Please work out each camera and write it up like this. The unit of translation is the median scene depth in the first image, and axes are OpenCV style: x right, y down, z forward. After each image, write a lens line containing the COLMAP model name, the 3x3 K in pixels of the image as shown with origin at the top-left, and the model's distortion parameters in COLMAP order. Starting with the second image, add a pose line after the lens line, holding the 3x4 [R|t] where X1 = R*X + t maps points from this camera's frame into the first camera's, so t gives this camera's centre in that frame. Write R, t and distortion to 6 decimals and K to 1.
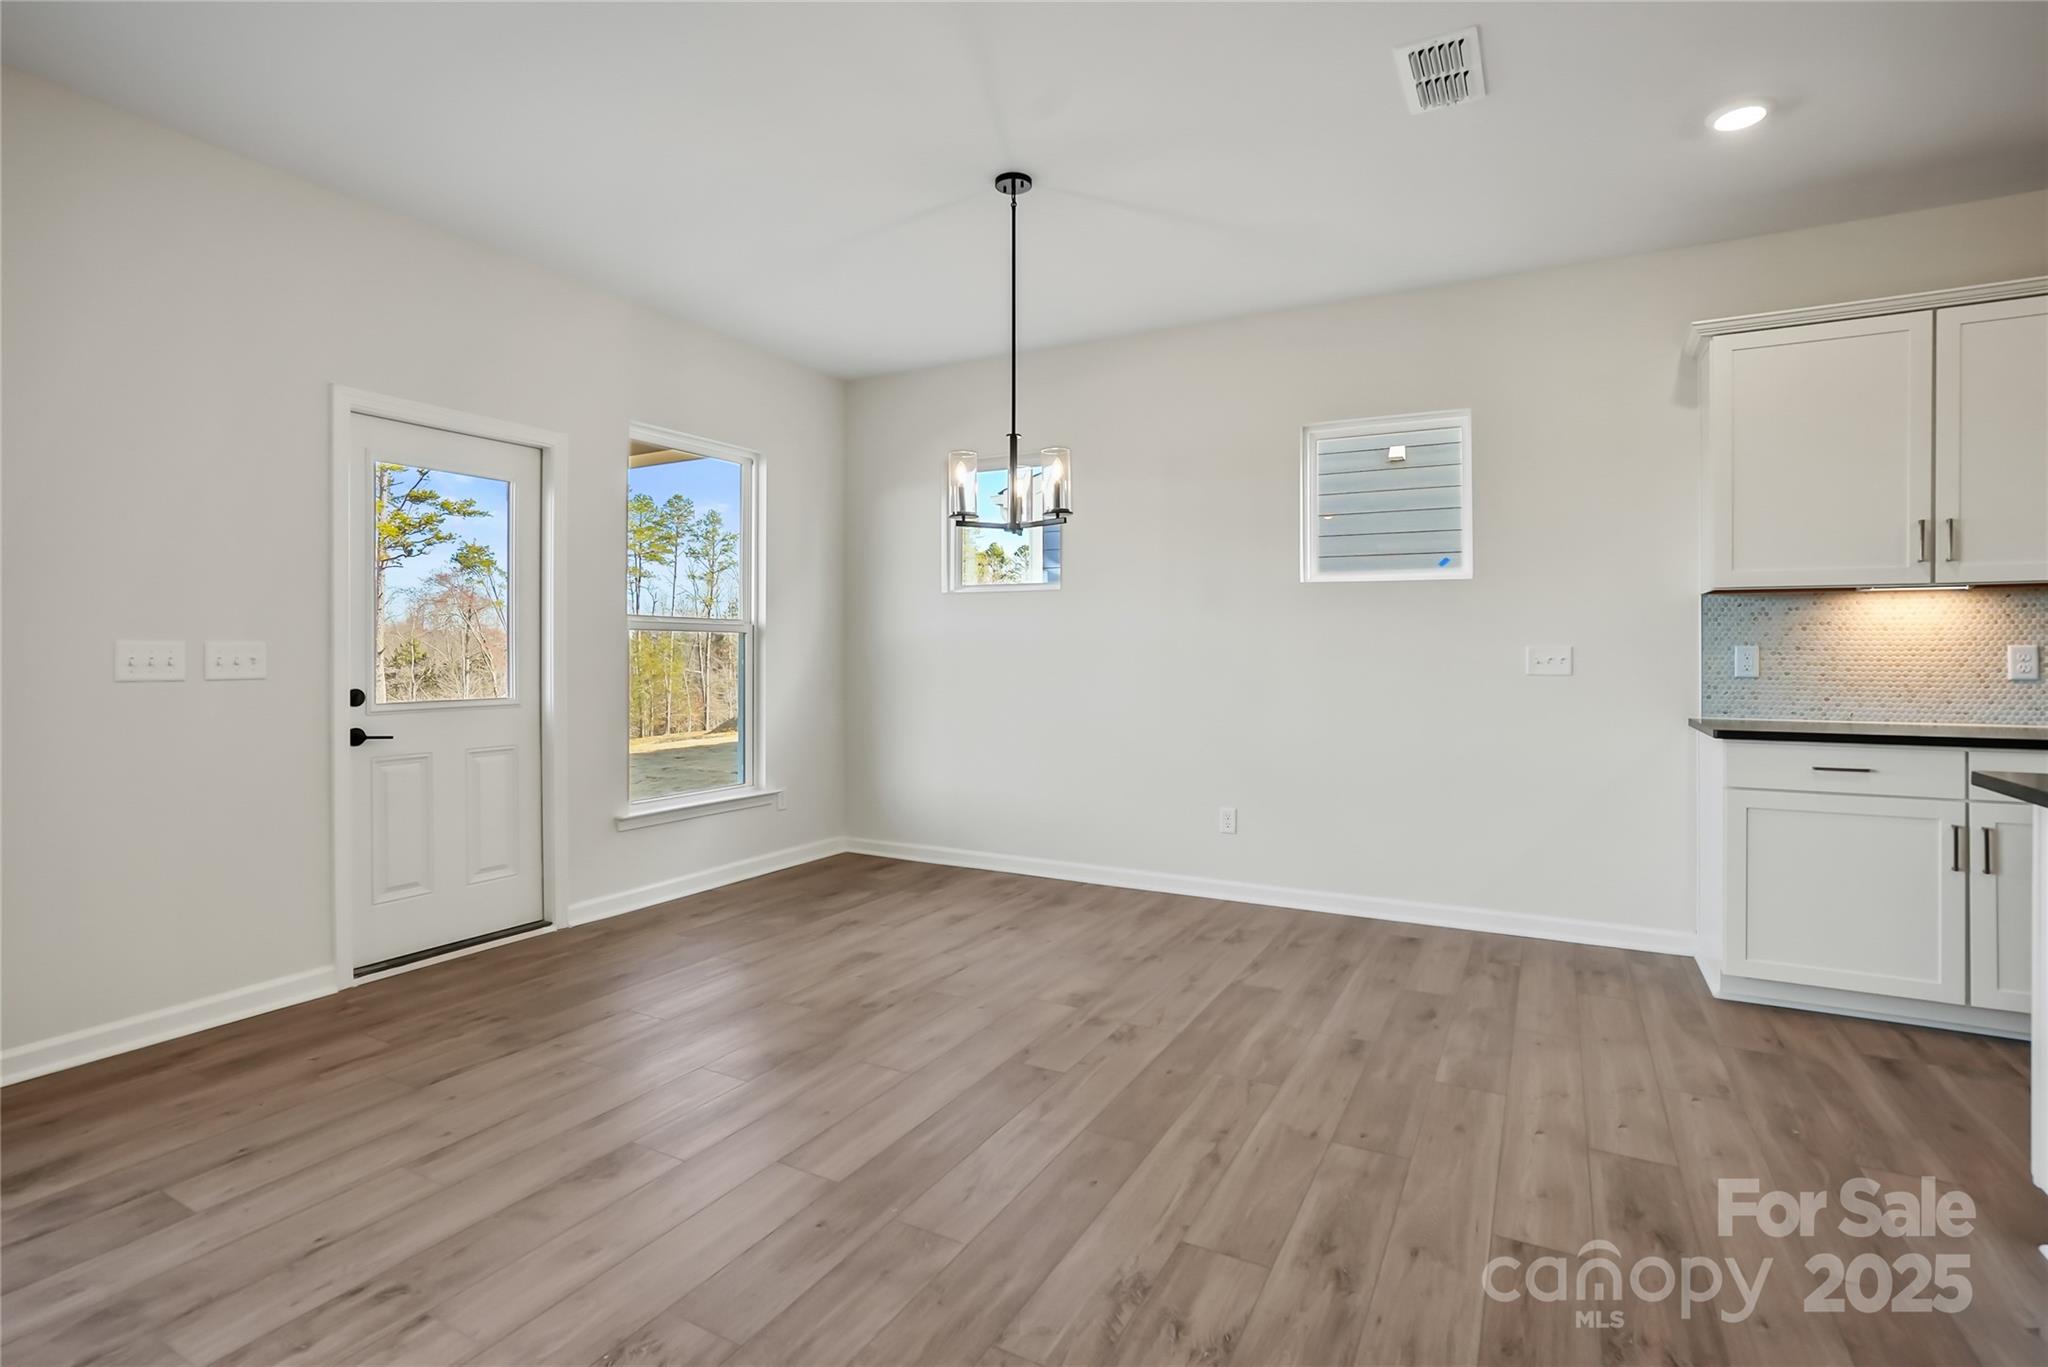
lens RADIAL K [[977.3, 0, 1015.4], [0, 977.3, 651.8], [0, 0, 1]] dist [-0.047465, 0.022120]
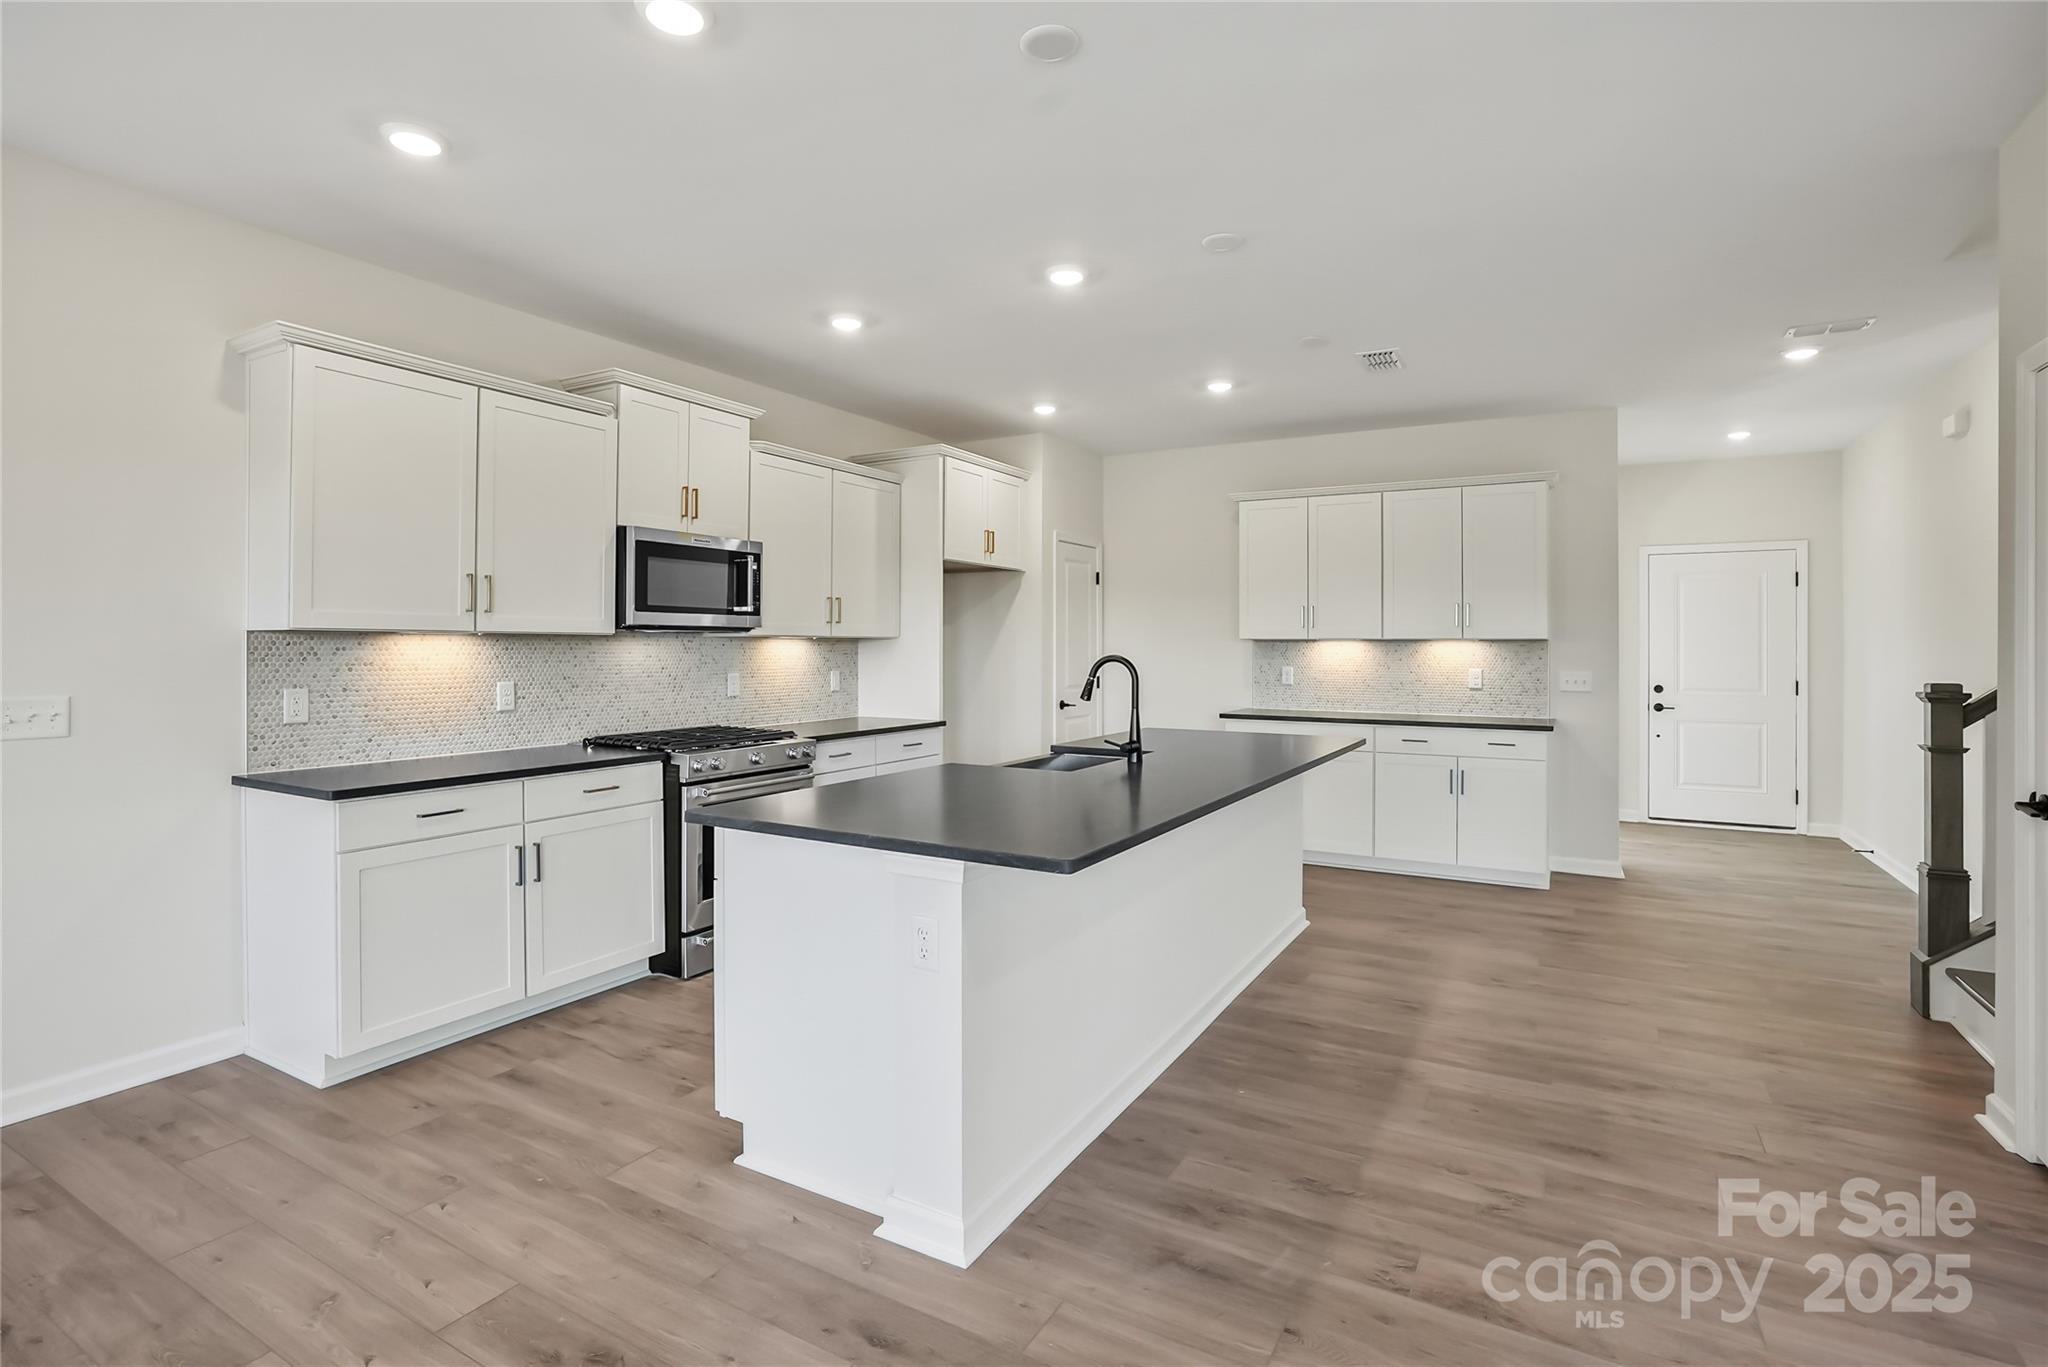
lens RADIAL K [[977.3, 0, 1020.1], [0, 977.3, 646.6], [0, 0, 1]] dist [-0.047465, 0.022120]
pose [[0.020810, -0.001489, 0.999782, -0.151363], [-0.003341, 0.999993, 0.001558, -0.056729], [-0.999778, -0.003373, 0.020805, 0.329574]]
